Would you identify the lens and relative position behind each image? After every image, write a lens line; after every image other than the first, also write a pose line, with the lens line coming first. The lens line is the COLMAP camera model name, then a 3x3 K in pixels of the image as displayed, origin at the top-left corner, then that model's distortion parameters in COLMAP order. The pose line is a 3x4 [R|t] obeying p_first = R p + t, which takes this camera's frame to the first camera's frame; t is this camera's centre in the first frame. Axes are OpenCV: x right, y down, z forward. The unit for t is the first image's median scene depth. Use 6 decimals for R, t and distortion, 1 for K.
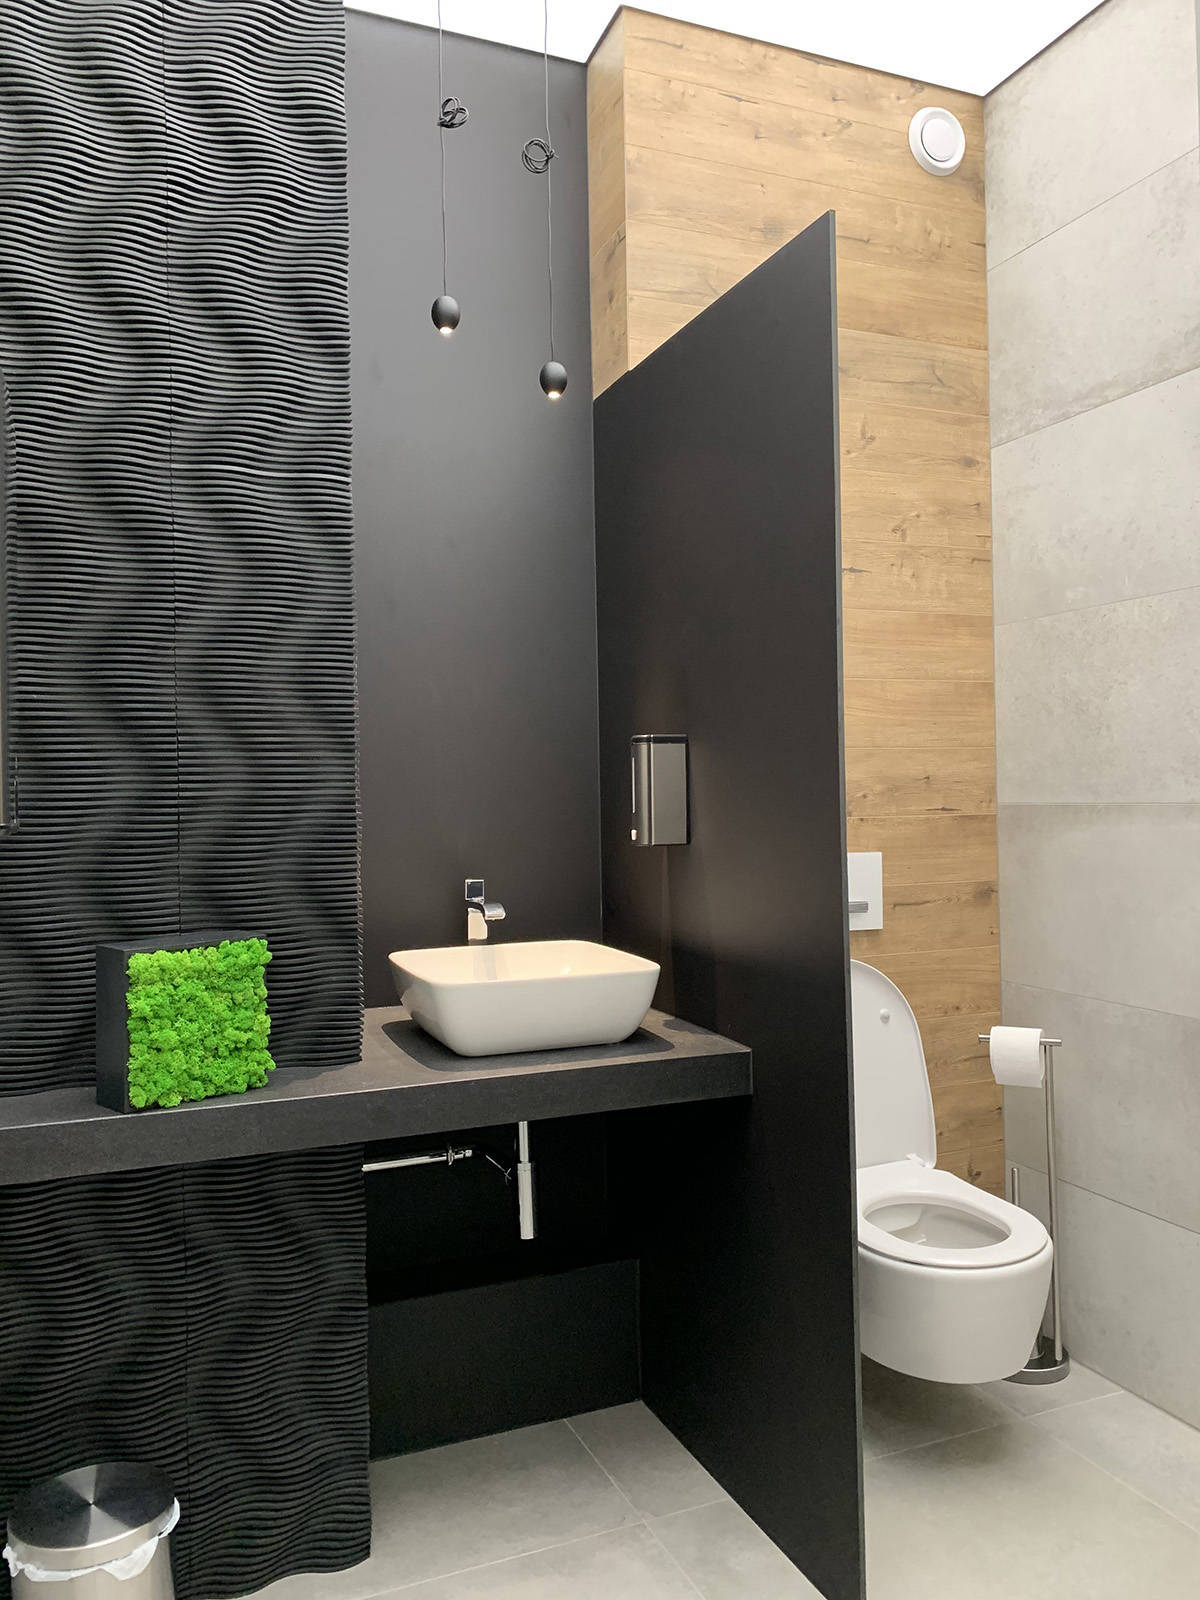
lens RADIAL K [[1209.9, 0, 600.6], [0, 1209.9, 801.1], [0, 0, 1]] dist [0.019212, -0.013235]
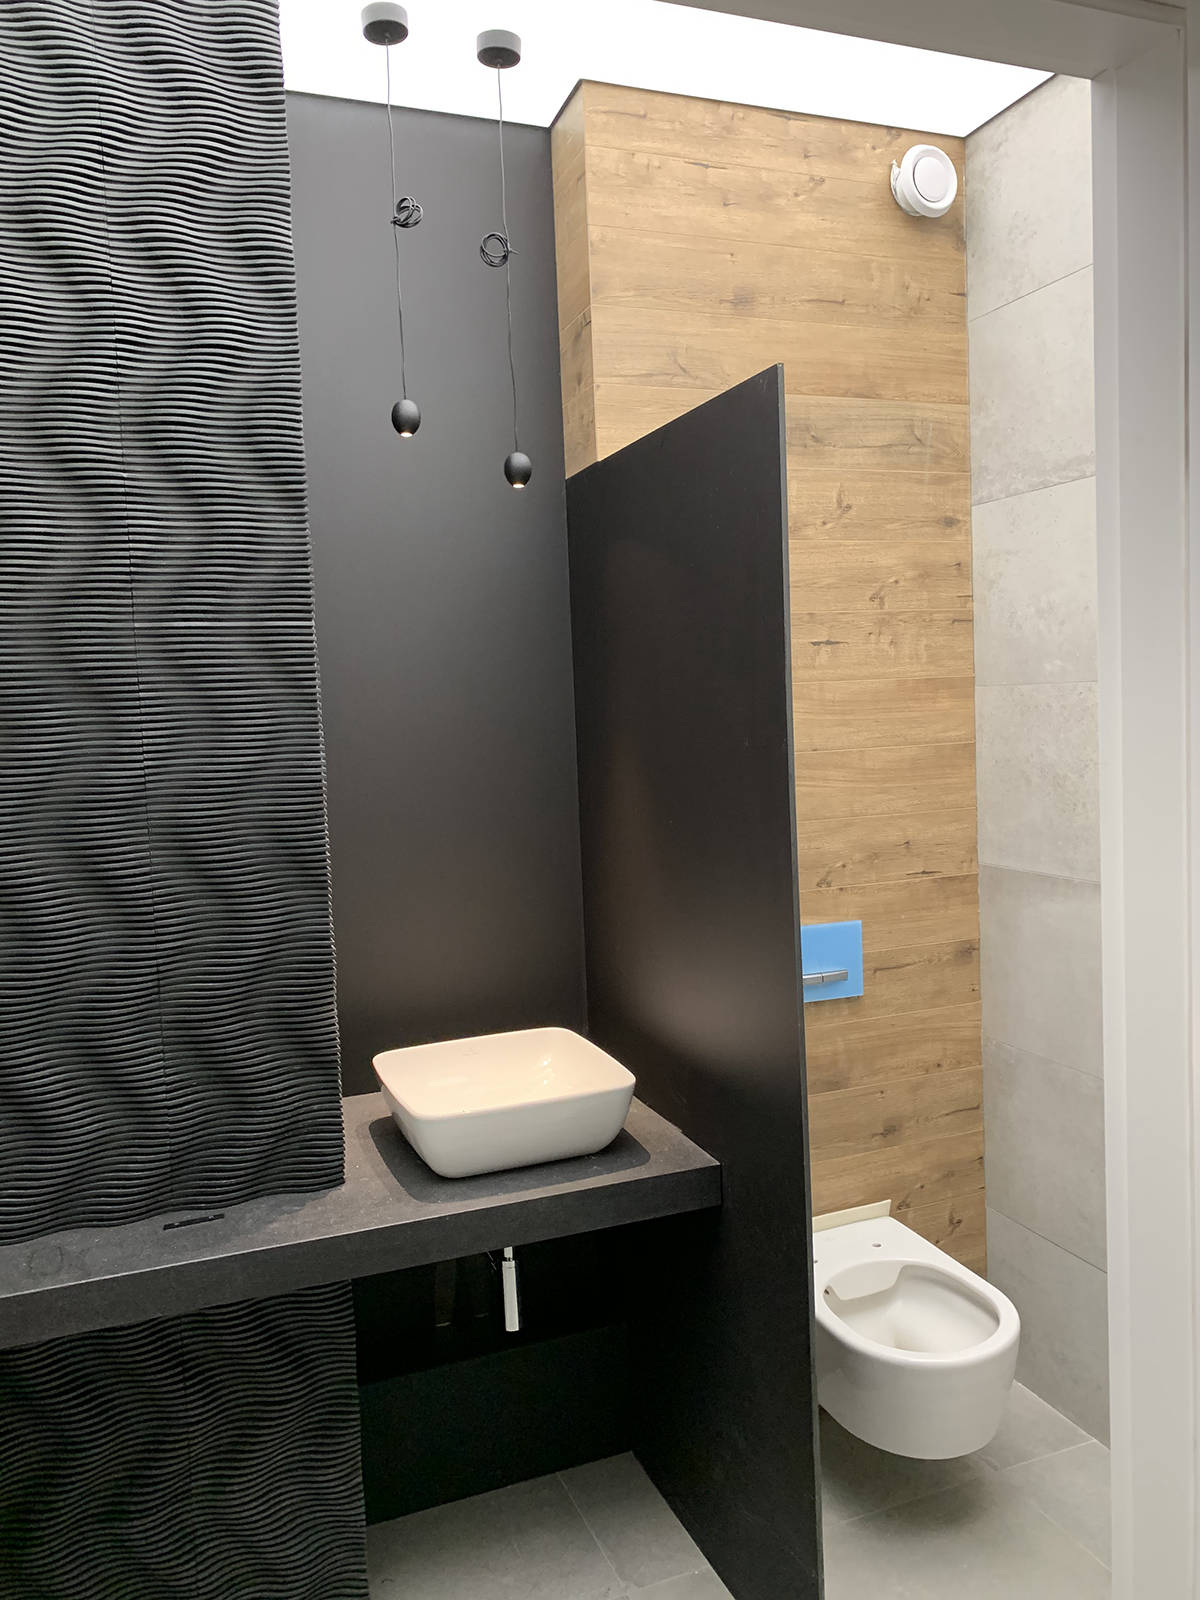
lens RADIAL K [[1209.9, 0, 598.4], [0, 1209.9, 798.1], [0, 0, 1]] dist [0.019212, -0.013235]
pose [[0.999453, -0.020635, -0.025831, 0.042888], [0.022486, 0.997037, 0.073563, -0.148267], [0.024236, -0.074104, 0.996956, -0.009472]]
